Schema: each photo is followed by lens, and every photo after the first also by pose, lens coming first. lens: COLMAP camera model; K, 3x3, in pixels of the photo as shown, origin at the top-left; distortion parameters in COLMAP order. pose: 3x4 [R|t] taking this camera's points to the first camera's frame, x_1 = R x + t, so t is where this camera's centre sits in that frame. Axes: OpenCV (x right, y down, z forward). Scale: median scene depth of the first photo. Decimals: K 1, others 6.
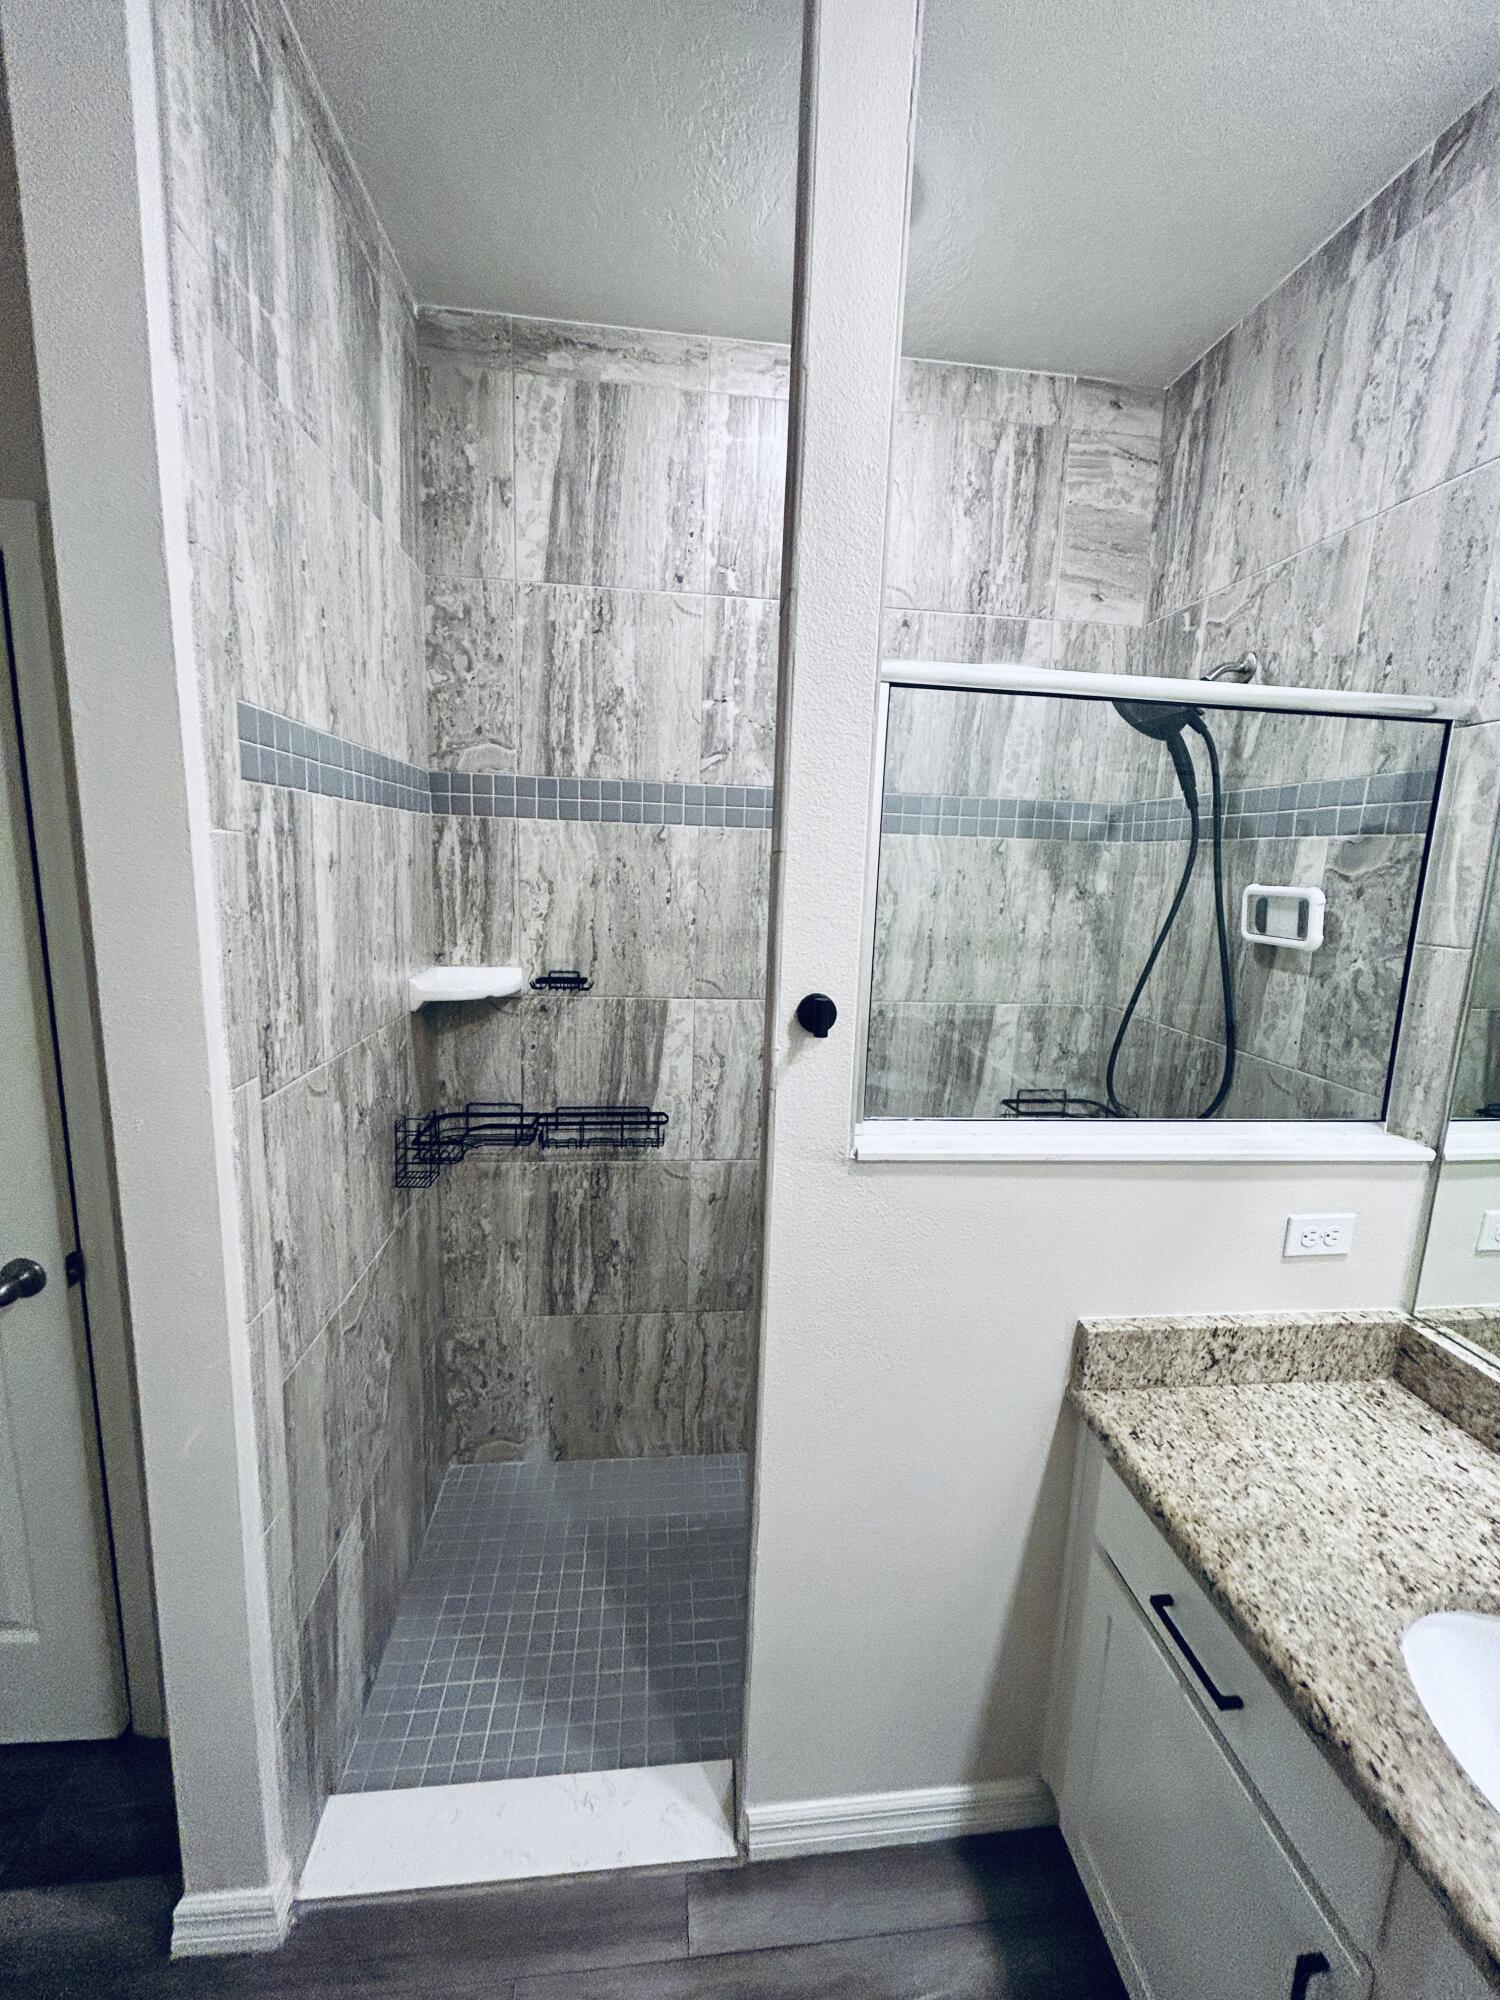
lens RADIAL K [[812.2, 0, 754.2], [0, 812.2, 995.4], [0, 0, 1]] dist [-0.003195, 0.001570]
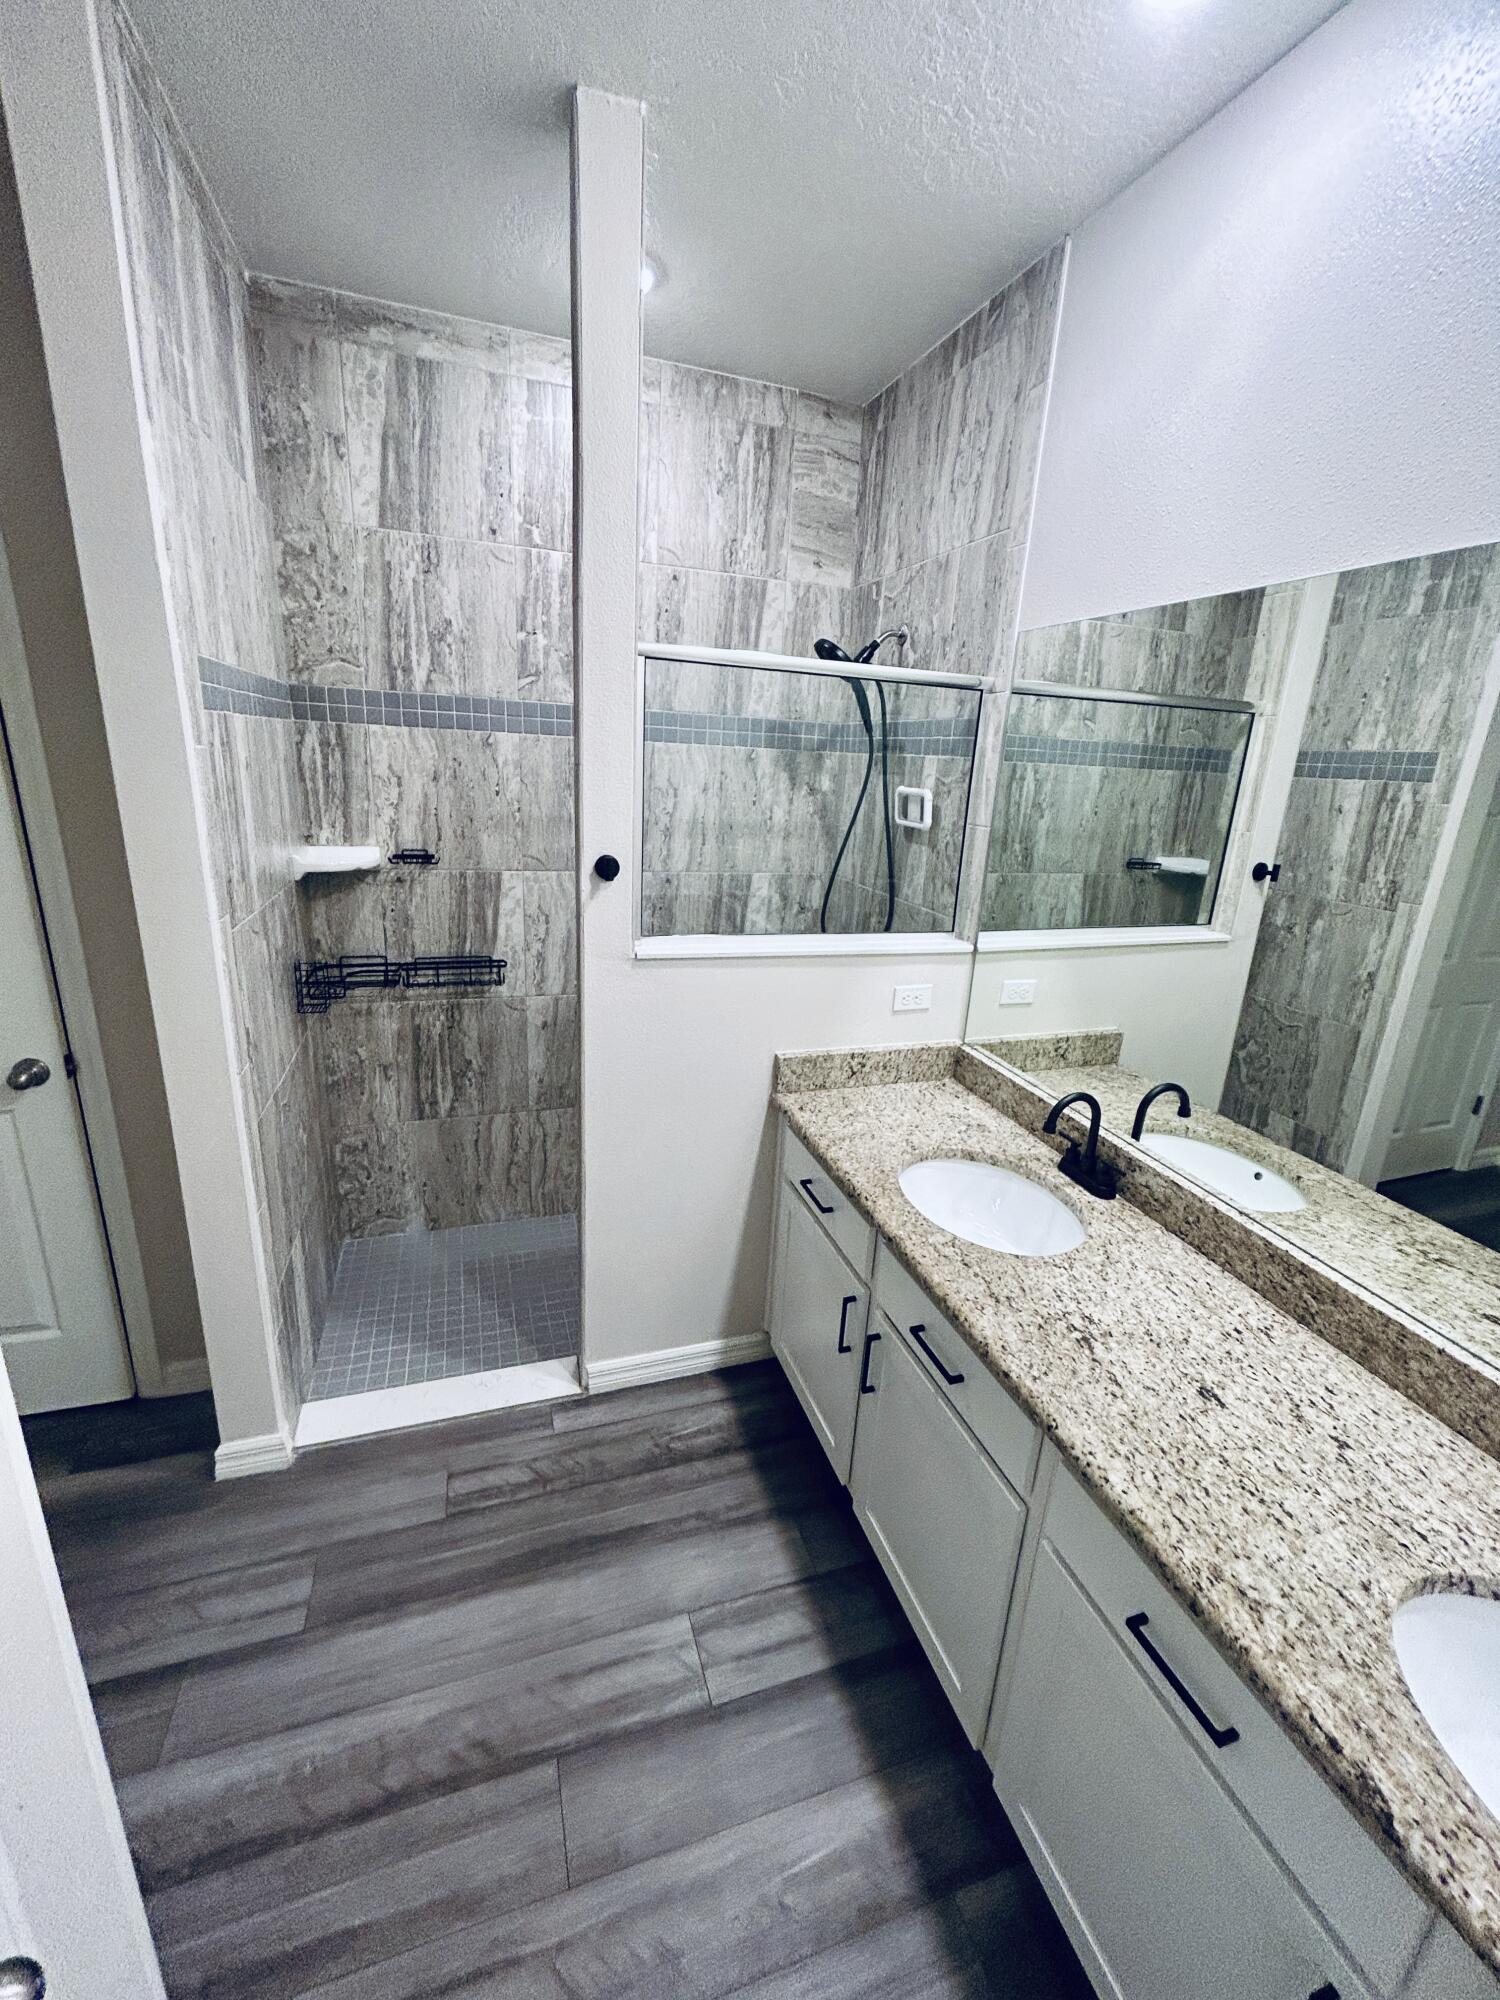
lens RADIAL K [[812.2, 0, 755.0], [0, 812.2, 994.3], [0, 0, 1]] dist [-0.003195, 0.001570]
pose [[0.976391, -0.043765, 0.211533, 0.006479], [0.016016, 0.991232, 0.131157, 0.038225], [-0.215418, -0.124672, 0.968531, -0.387005]]
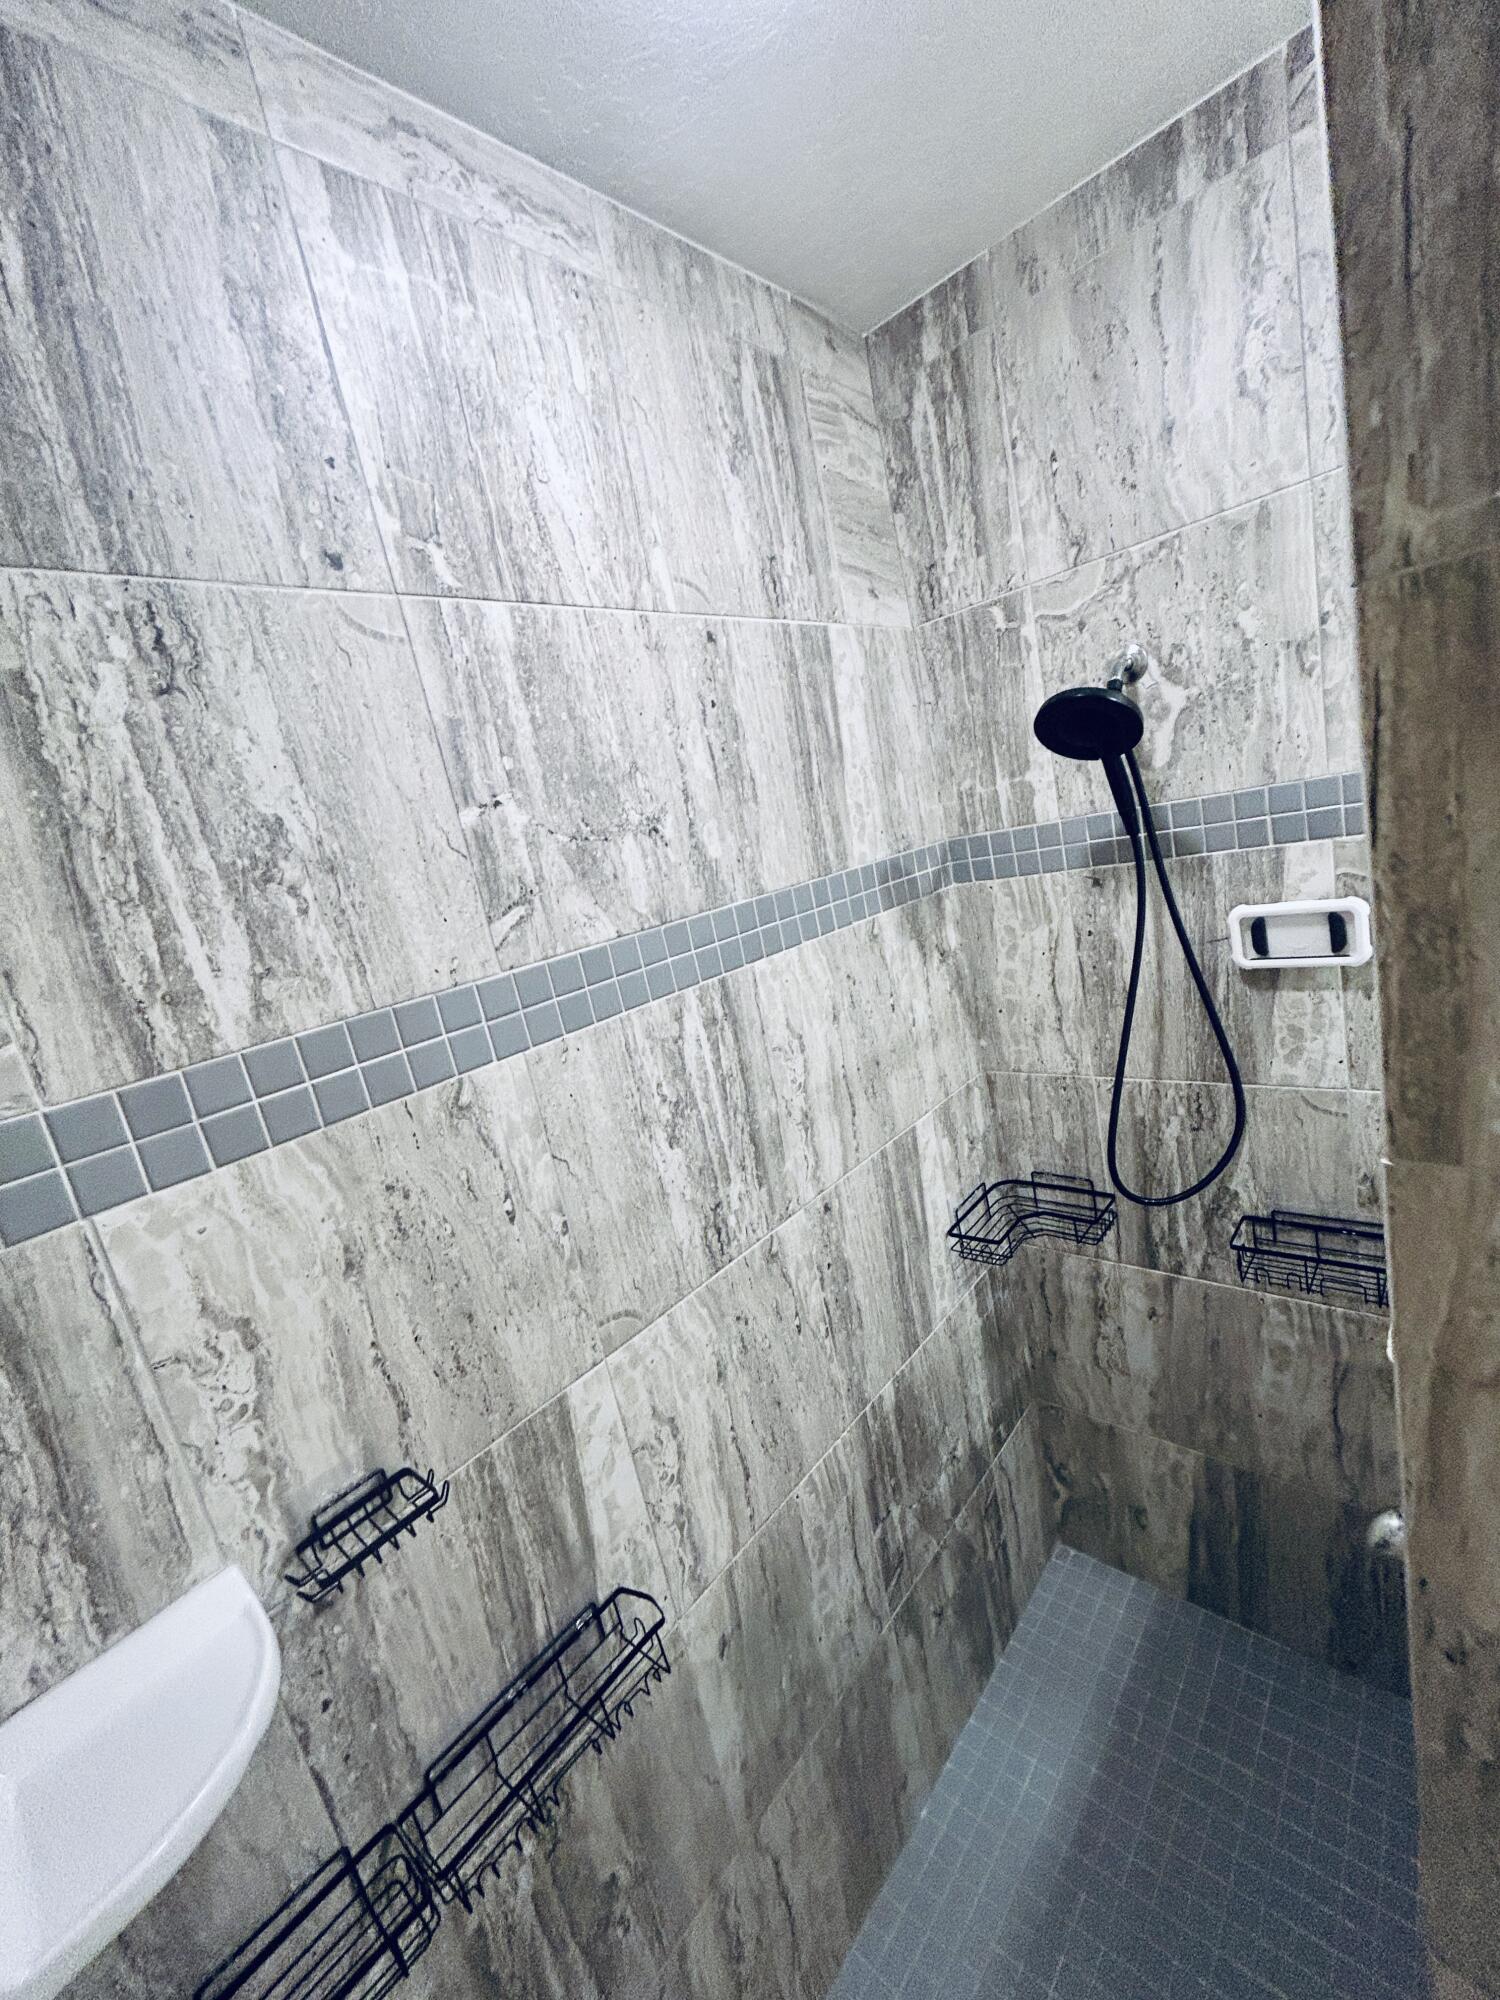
lens RADIAL K [[812.2, 0, 756.9], [0, 812.2, 995.6], [0, 0, 1]] dist [-0.003195, 0.001570]
pose [[0.725651, -0.314913, 0.611768, -0.267911], [0.333353, 0.938705, 0.087799, -0.246235], [-0.601919, 0.140223, 0.786150, 0.534958]]
